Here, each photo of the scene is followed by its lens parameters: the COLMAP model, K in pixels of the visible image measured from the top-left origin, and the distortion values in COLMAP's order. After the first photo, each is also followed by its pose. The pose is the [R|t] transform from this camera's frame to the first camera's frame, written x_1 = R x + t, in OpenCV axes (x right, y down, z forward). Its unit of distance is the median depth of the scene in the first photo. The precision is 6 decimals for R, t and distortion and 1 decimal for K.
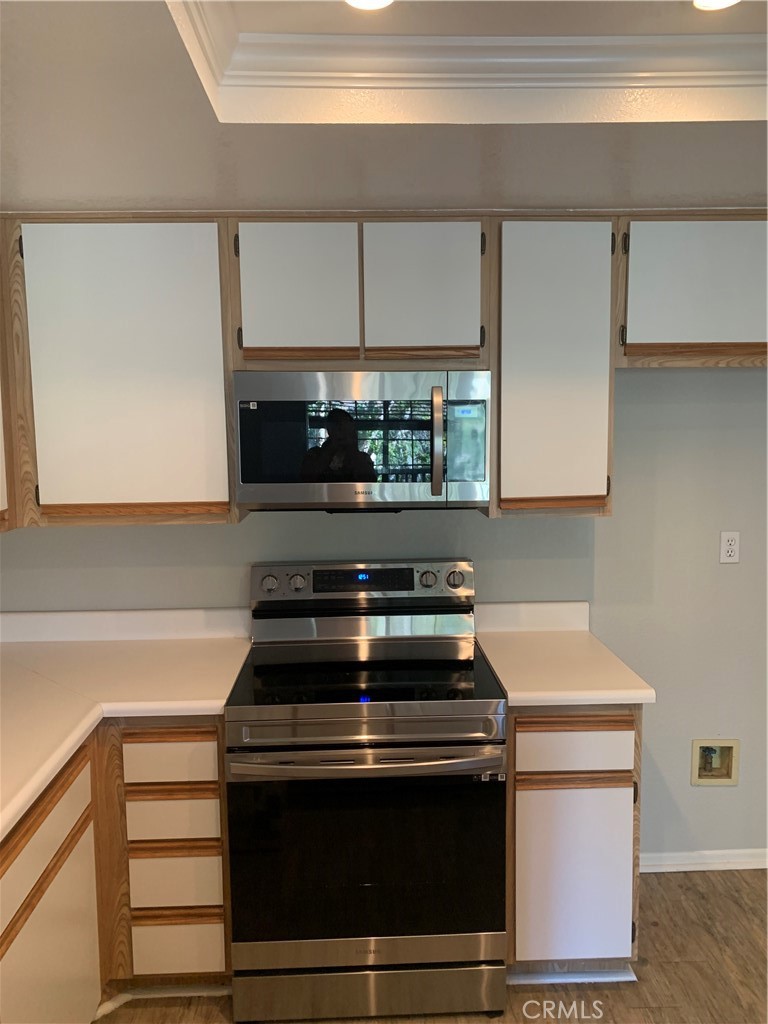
lens RADIAL K [[782.2, 0, 374.3], [0, 782.2, 512.2], [0, 0, 1]] dist [-0.015201, -0.008366]
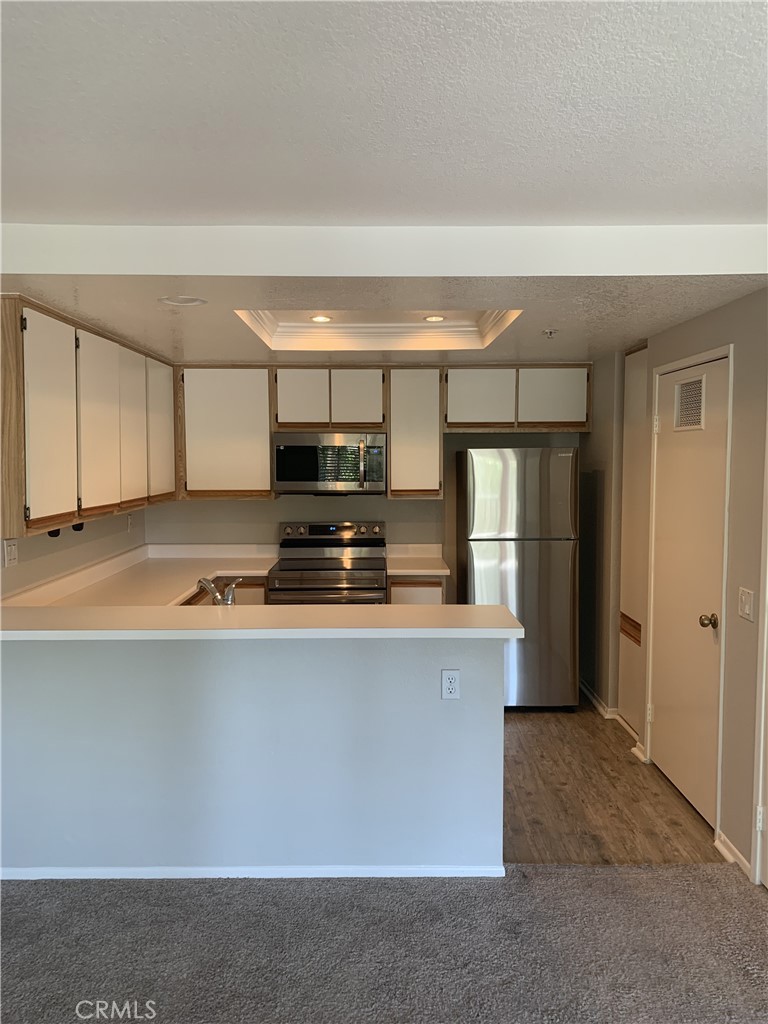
lens RADIAL K [[782.2, 0, 392.5], [0, 782.2, 511.6], [0, 0, 1]] dist [-0.015201, -0.008366]
pose [[0.999880, 0.011151, -0.010751, 0.192508], [-0.011616, 0.998956, -0.044191, 0.145933], [0.010248, 0.044310, 0.998965, -1.257086]]
